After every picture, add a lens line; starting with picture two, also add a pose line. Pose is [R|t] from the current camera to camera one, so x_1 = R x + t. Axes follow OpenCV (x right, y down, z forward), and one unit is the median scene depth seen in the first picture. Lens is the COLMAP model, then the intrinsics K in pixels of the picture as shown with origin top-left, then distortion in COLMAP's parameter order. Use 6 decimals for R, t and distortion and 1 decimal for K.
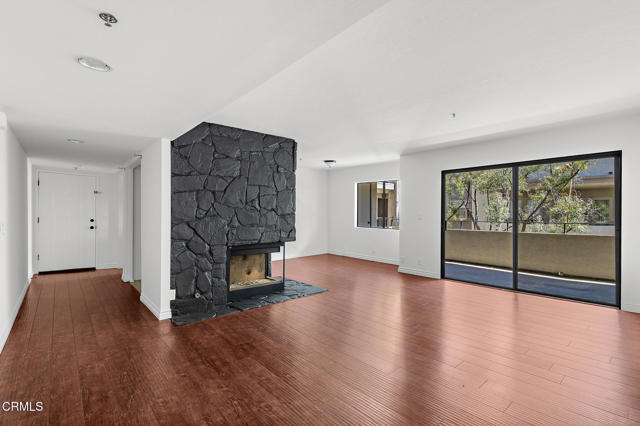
lens RADIAL K [[307.9, 0, 320.0], [0, 307.9, 213.0], [0, 0, 1]] dist [0.000347, 0.000169]
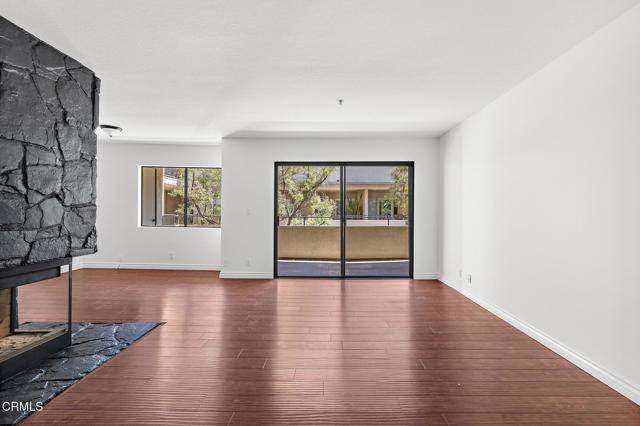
lens RADIAL K [[307.9, 0, 320.0], [0, 307.9, 213.0], [0, 0, 1]] dist [0.000347, 0.000169]
pose [[0.660142, 0.000181, 0.751141, -0.237176], [-0.004541, 0.999983, 0.003750, 0.014178], [-0.751127, -0.005886, 0.660132, 0.323468]]
